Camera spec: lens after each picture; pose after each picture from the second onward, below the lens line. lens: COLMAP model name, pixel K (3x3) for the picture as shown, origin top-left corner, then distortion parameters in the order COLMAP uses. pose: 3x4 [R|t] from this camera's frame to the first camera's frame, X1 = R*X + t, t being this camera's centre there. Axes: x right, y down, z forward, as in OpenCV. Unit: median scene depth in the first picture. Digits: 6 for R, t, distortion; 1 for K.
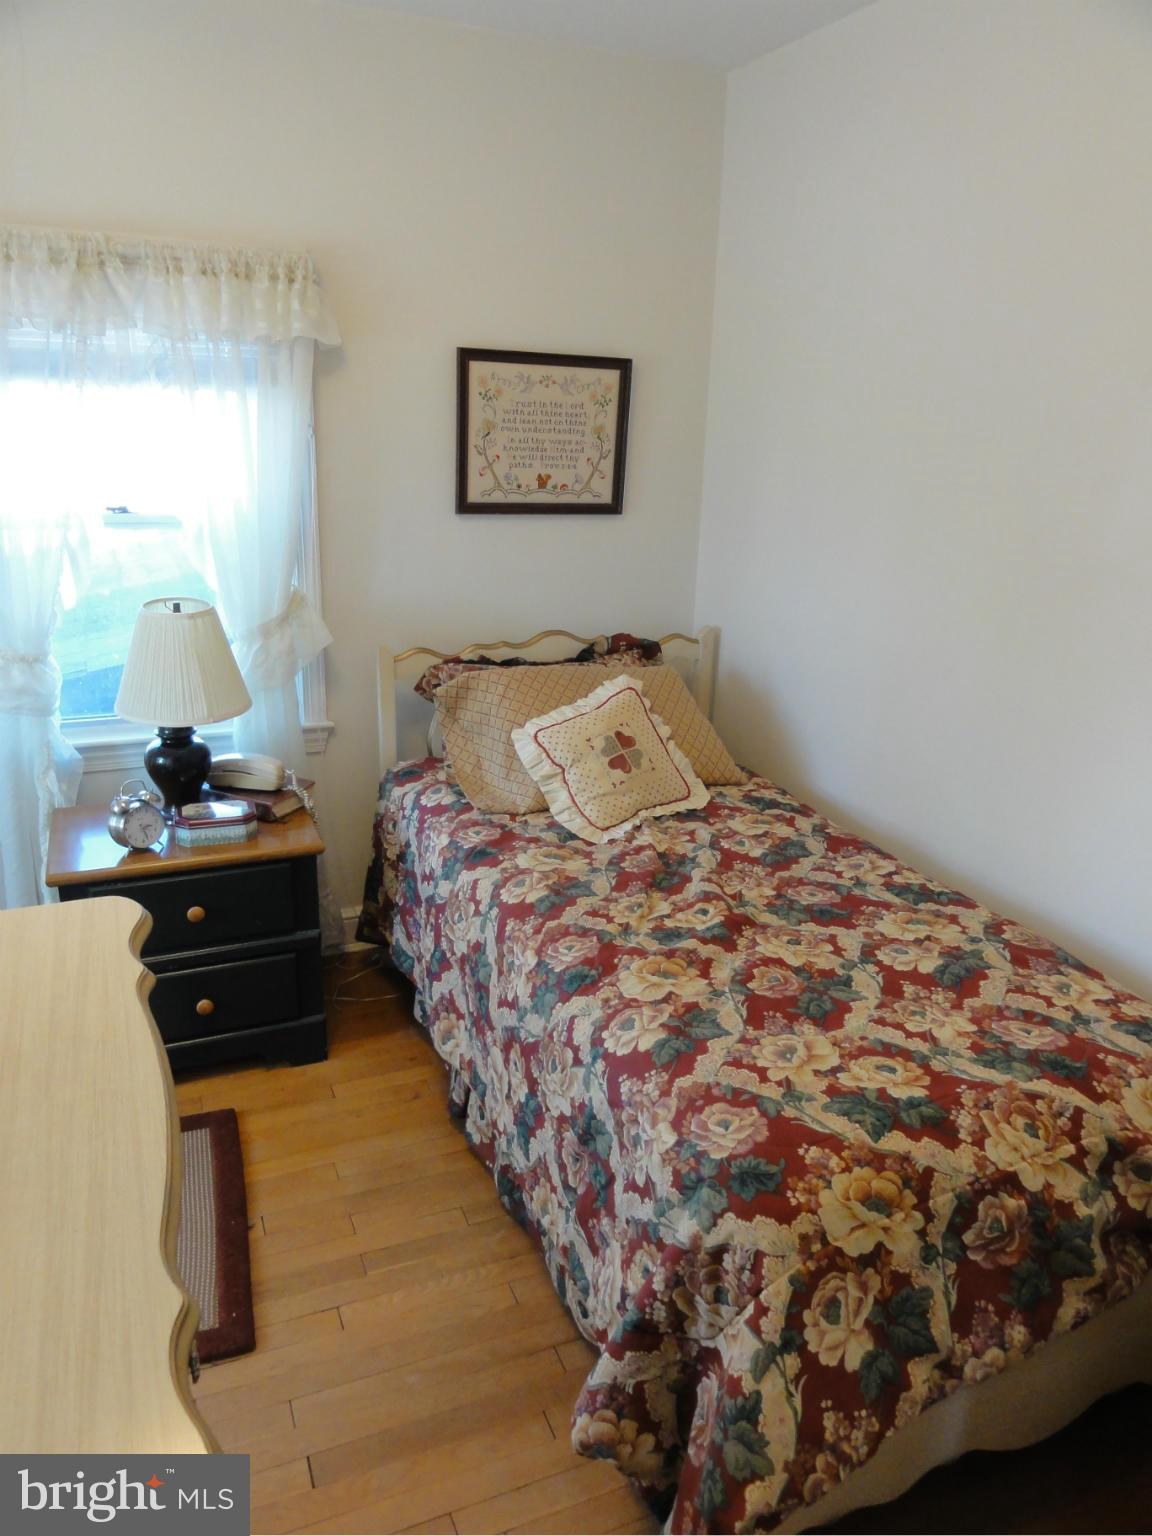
lens RADIAL K [[1091.2, 0, 578.1], [0, 1091.2, 771.0], [0, 0, 1]] dist [-0.006720, 0.002614]
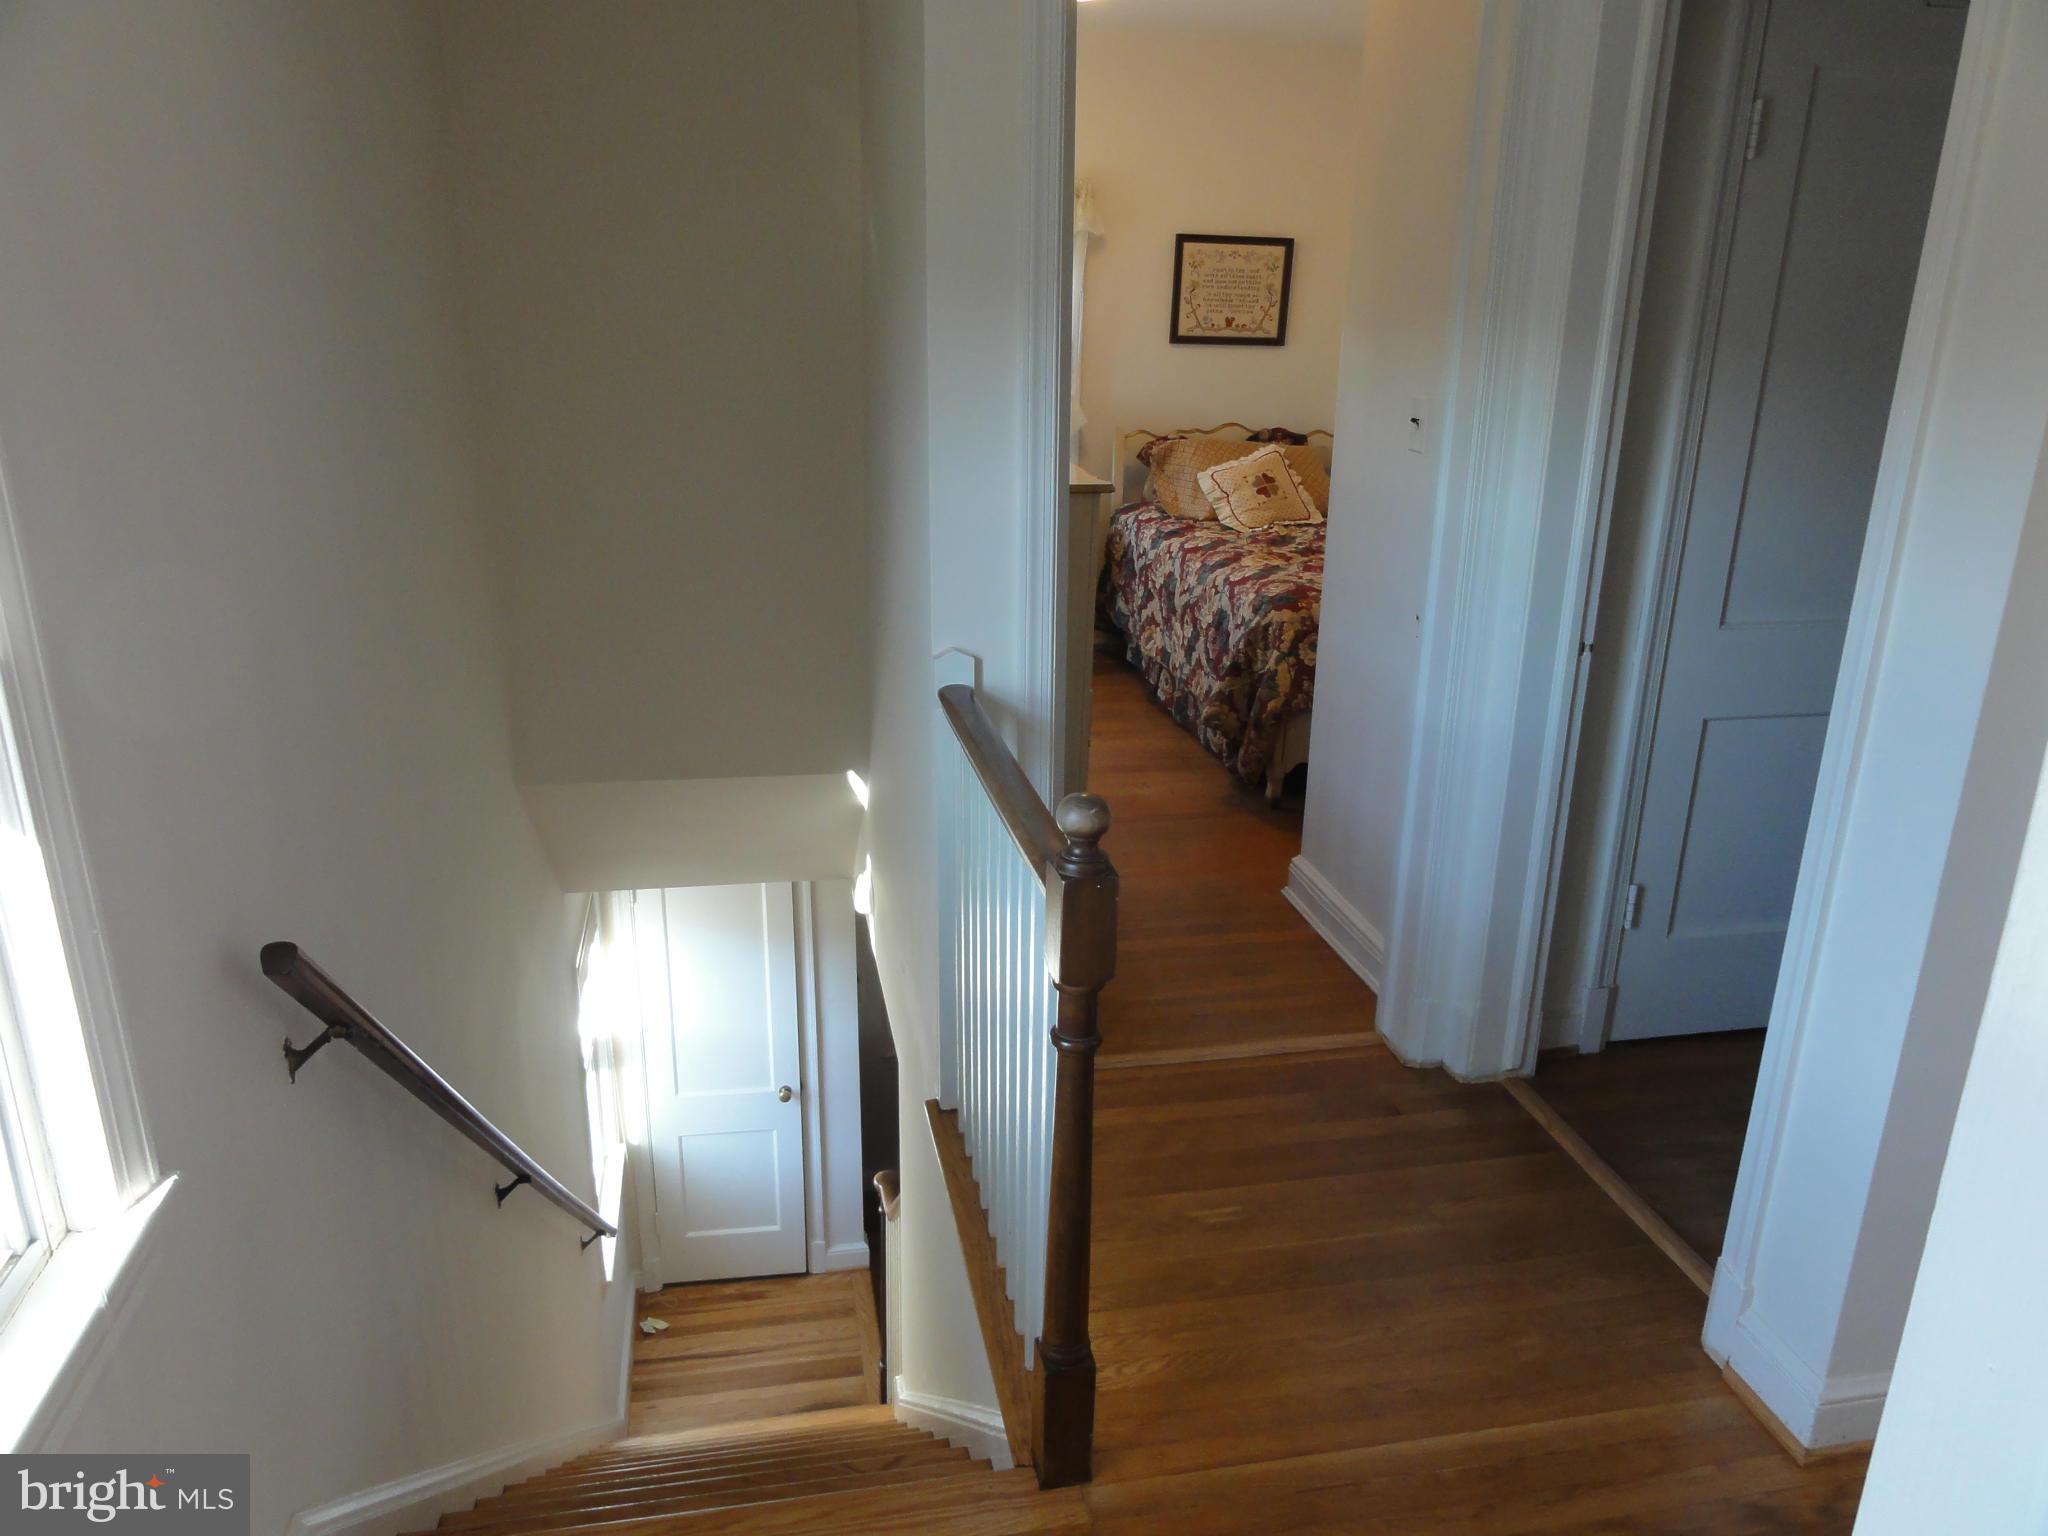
lens RADIAL K [[1455.0, 0, 1017.5], [0, 1455.0, 767.9], [0, 0, 1]] dist [-0.006720, 0.002614]
pose [[0.978644, 0.052197, -0.198824, 0.126306], [-0.052572, 0.998611, 0.003399, 0.398182], [0.198726, 0.007126, 0.980029, -1.132611]]
